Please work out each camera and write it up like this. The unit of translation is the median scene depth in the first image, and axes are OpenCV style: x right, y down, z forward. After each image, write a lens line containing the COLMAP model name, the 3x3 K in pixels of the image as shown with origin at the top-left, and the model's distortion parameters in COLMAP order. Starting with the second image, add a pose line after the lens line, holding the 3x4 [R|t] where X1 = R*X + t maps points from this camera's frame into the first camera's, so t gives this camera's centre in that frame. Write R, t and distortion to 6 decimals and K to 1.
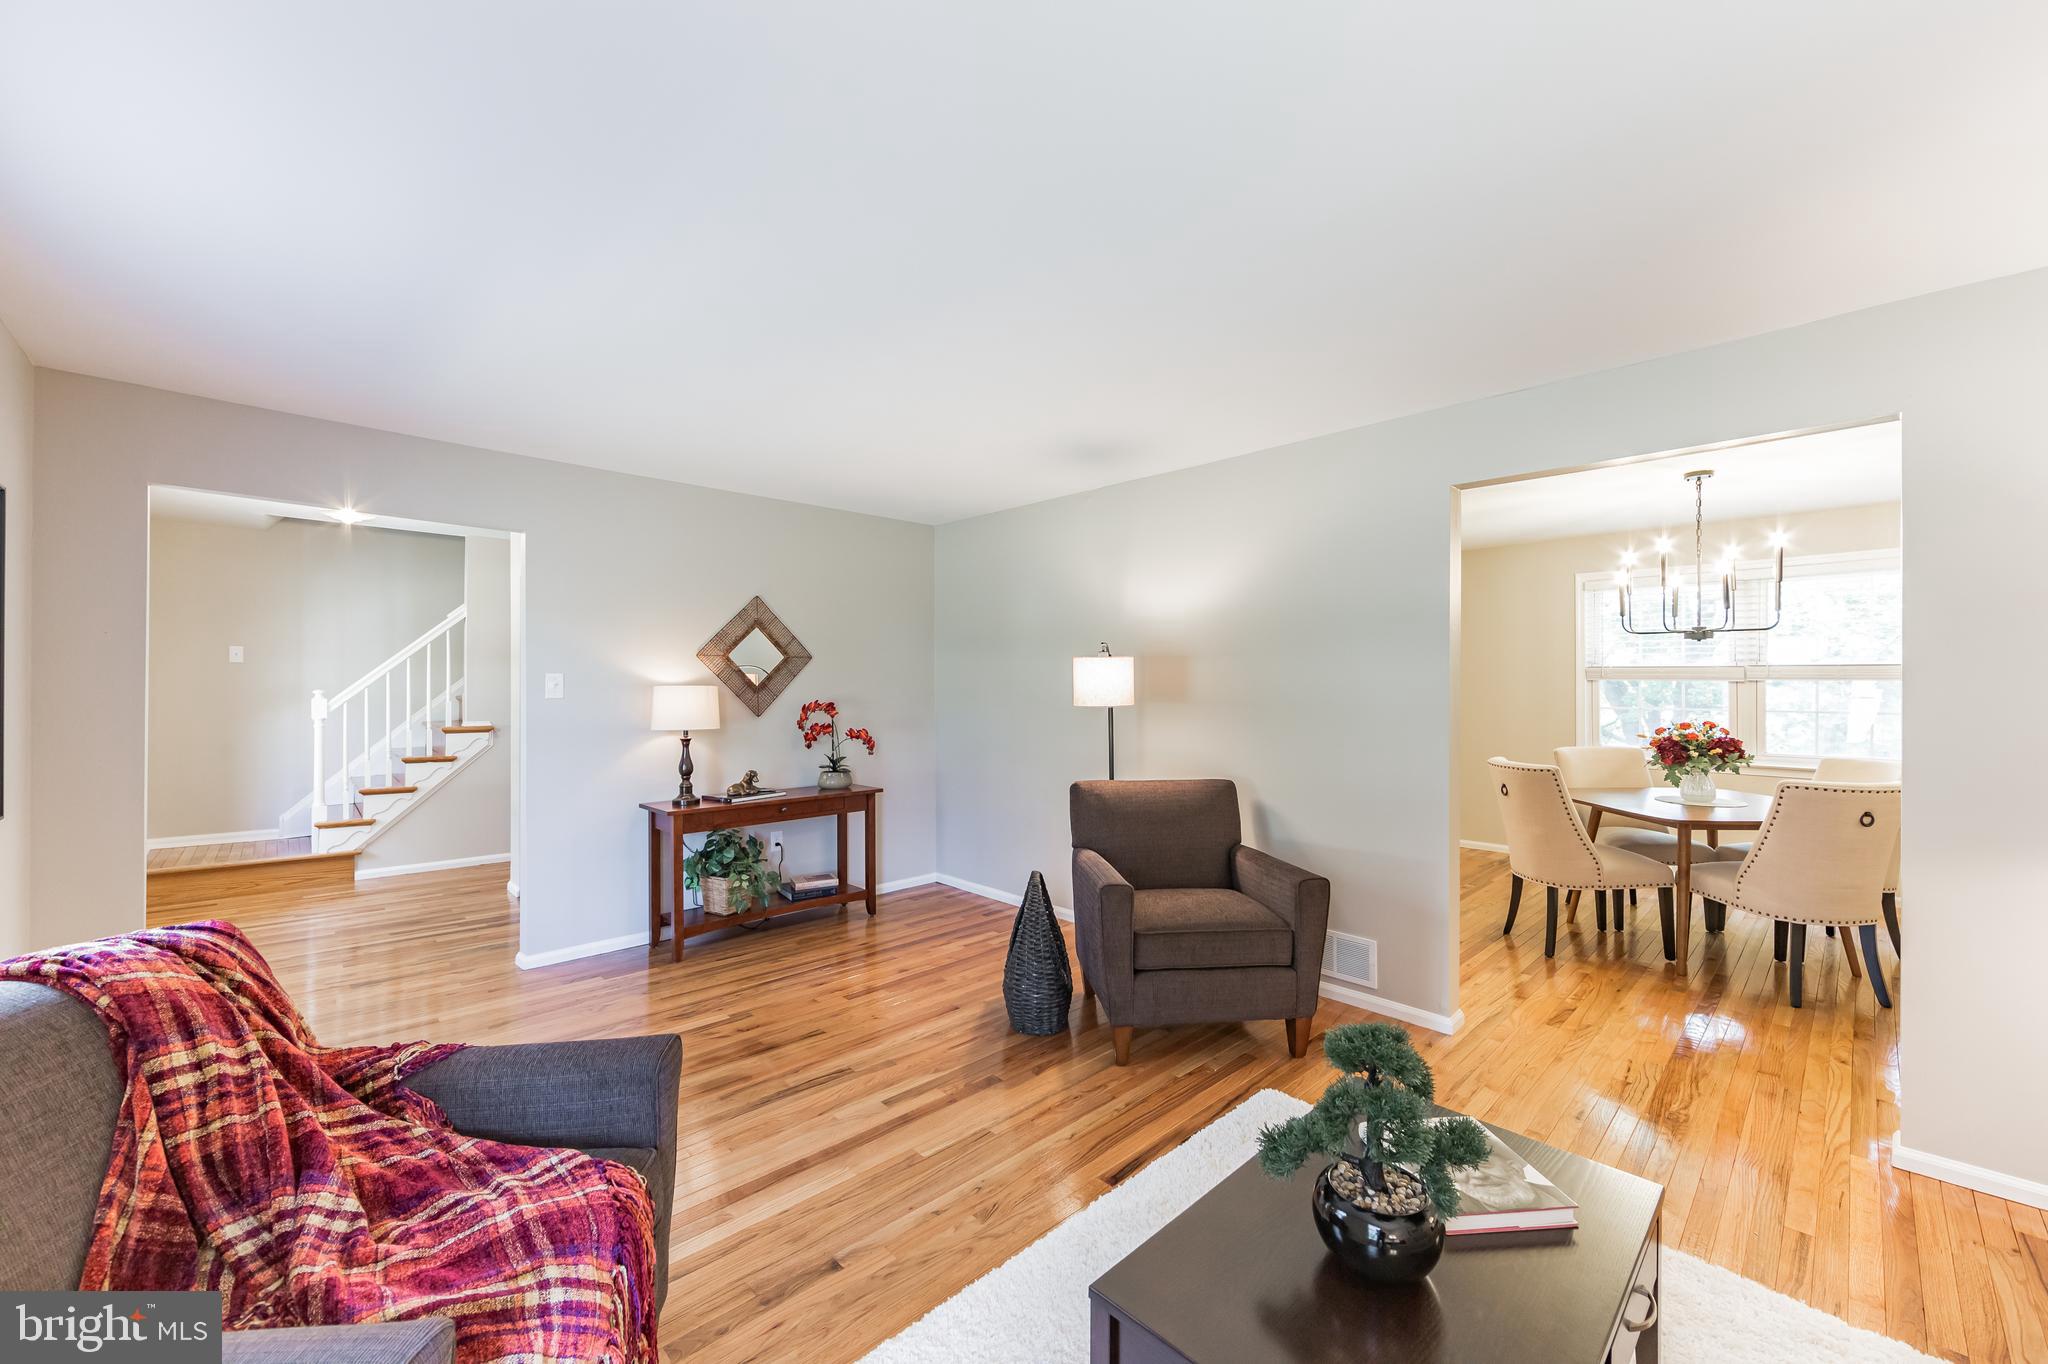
lens RADIAL K [[802.3, 0, 1030.1], [0, 802.3, 680.8], [0, 0, 1]] dist [-0.002002, -0.000848]
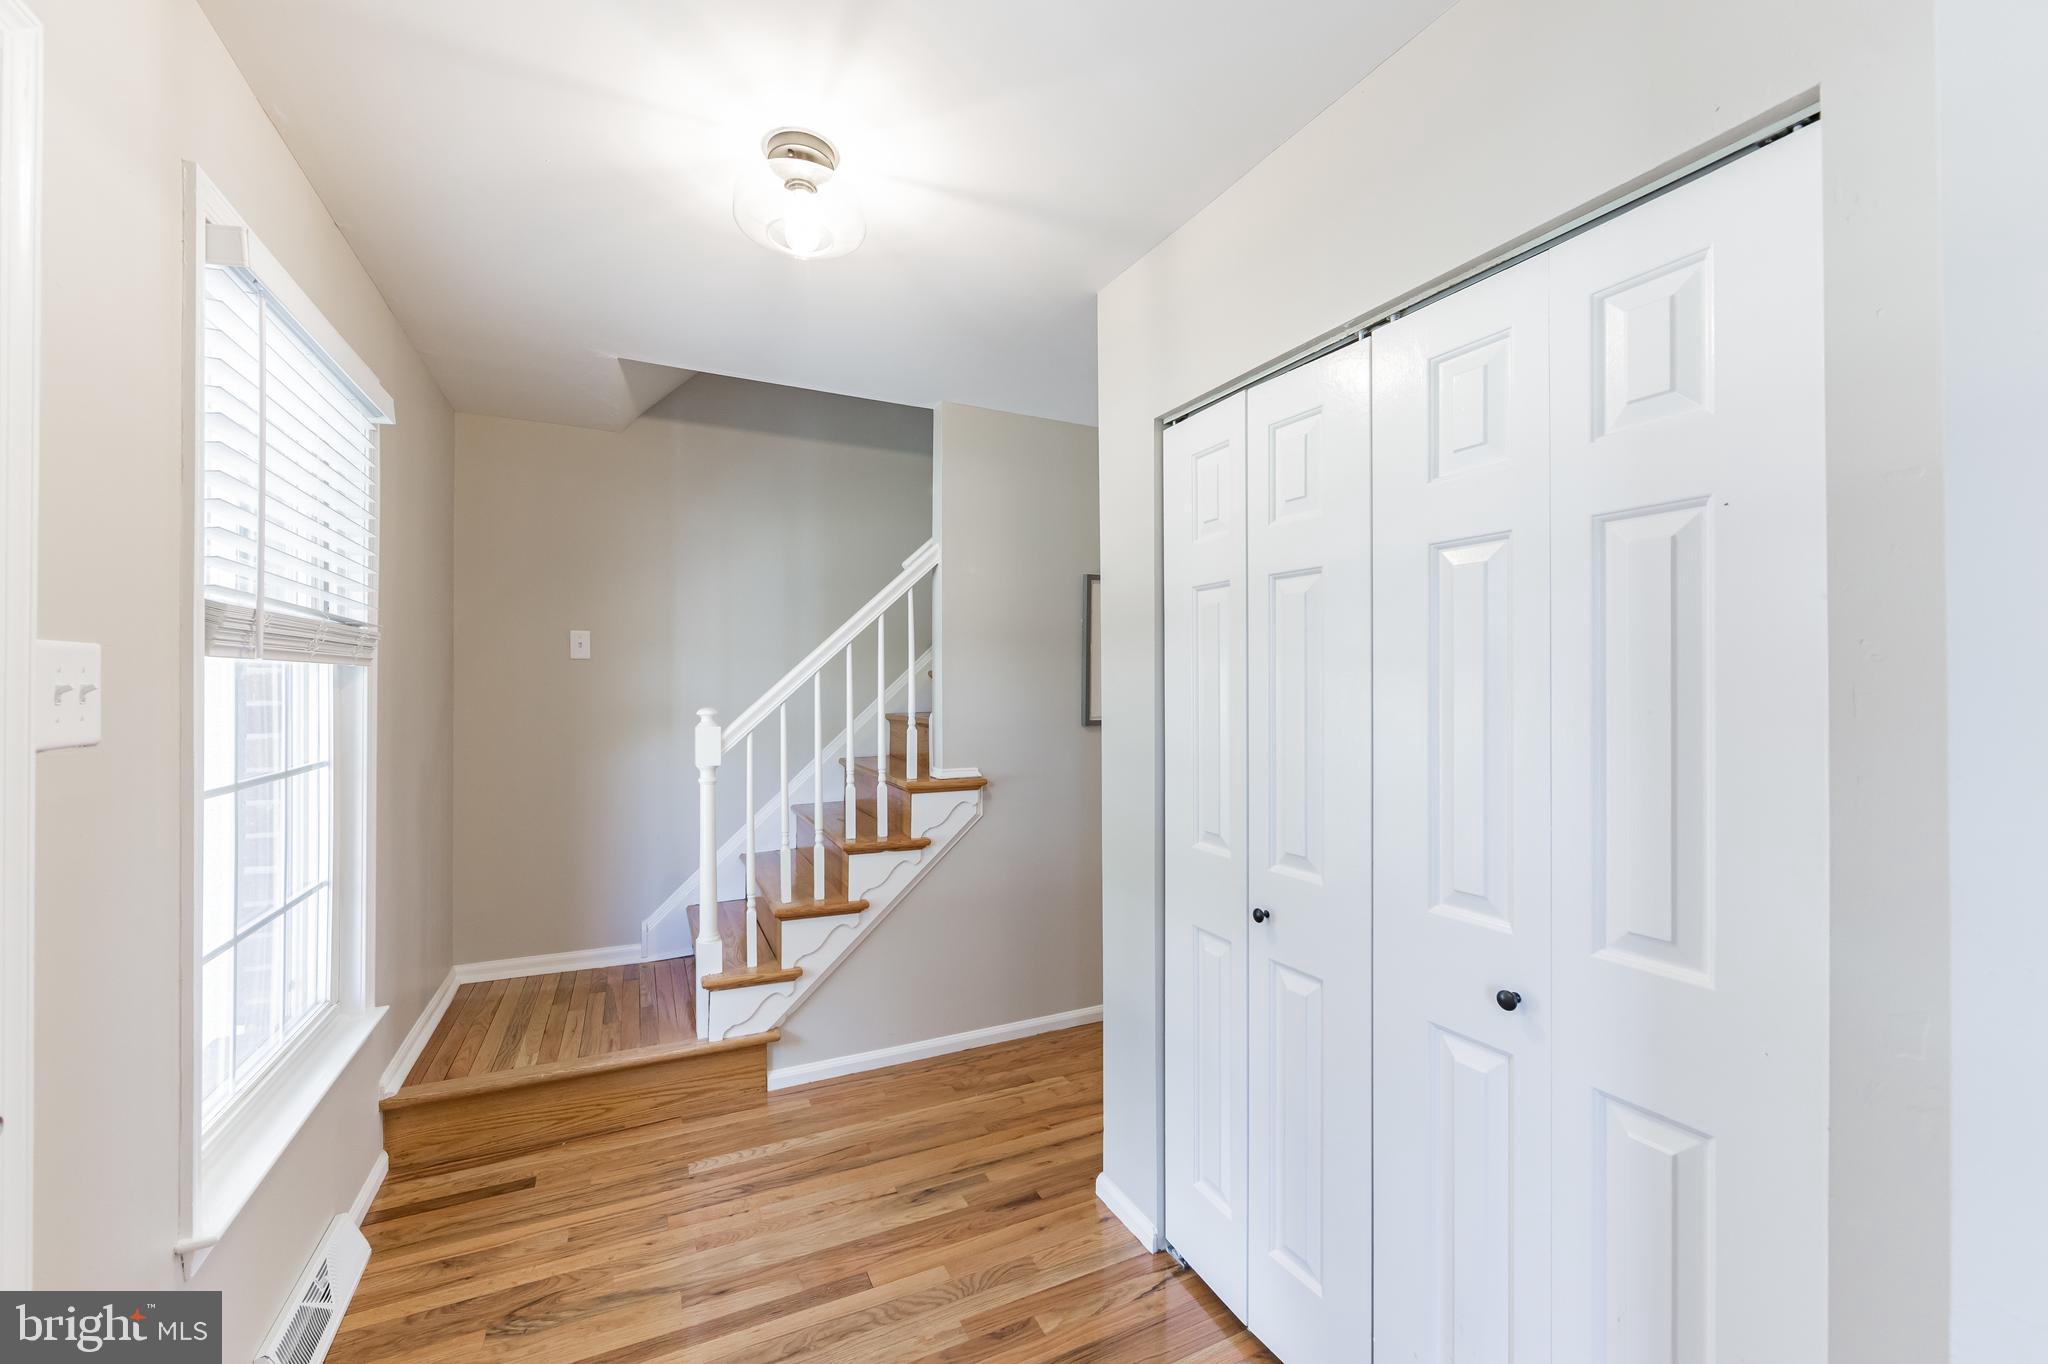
lens RADIAL K [[802.3, 0, 1029.6], [0, 802.3, 684.9], [0, 0, 1]] dist [-0.002002, -0.000848]
pose [[0.956072, -0.005229, -0.293087, -0.521931], [0.005128, 0.999986, -0.001113, -0.001731], [0.293089, -0.000439, 0.956085, 0.551324]]
